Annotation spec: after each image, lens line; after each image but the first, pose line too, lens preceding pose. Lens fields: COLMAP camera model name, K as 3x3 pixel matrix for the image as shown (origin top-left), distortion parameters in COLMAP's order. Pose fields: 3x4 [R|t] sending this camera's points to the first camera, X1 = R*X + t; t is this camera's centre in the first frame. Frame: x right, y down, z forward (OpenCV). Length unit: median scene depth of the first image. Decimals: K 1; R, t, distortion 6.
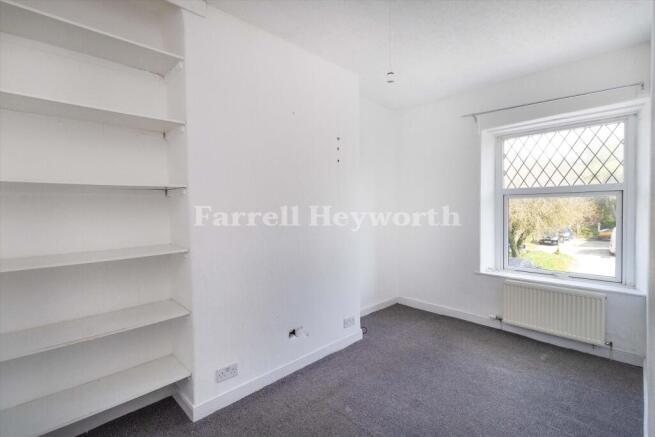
lens RADIAL K [[305.2, 0, 327.5], [0, 305.2, 218.5], [0, 0, 1]] dist [0.000706, -0.000077]
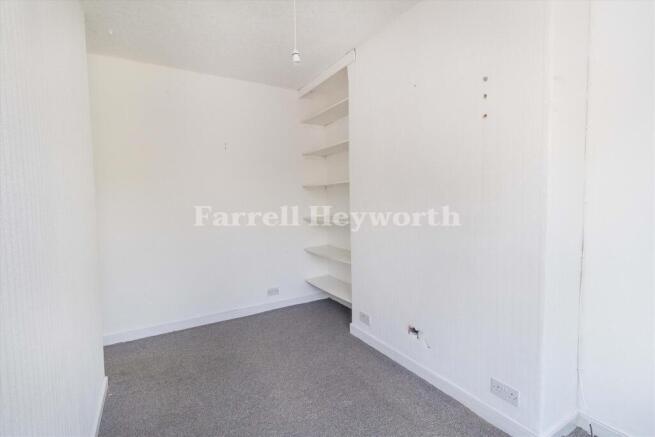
lens RADIAL K [[305.2, 0, 327.5], [0, 305.2, 218.5], [0, 0, 1]] dist [0.000706, -0.000077]
pose [[-0.245867, 0.081564, -0.965866, 0.819231], [-0.006835, 0.996283, 0.085872, -0.040708], [0.969279, 0.027715, -0.244396, 0.971824]]
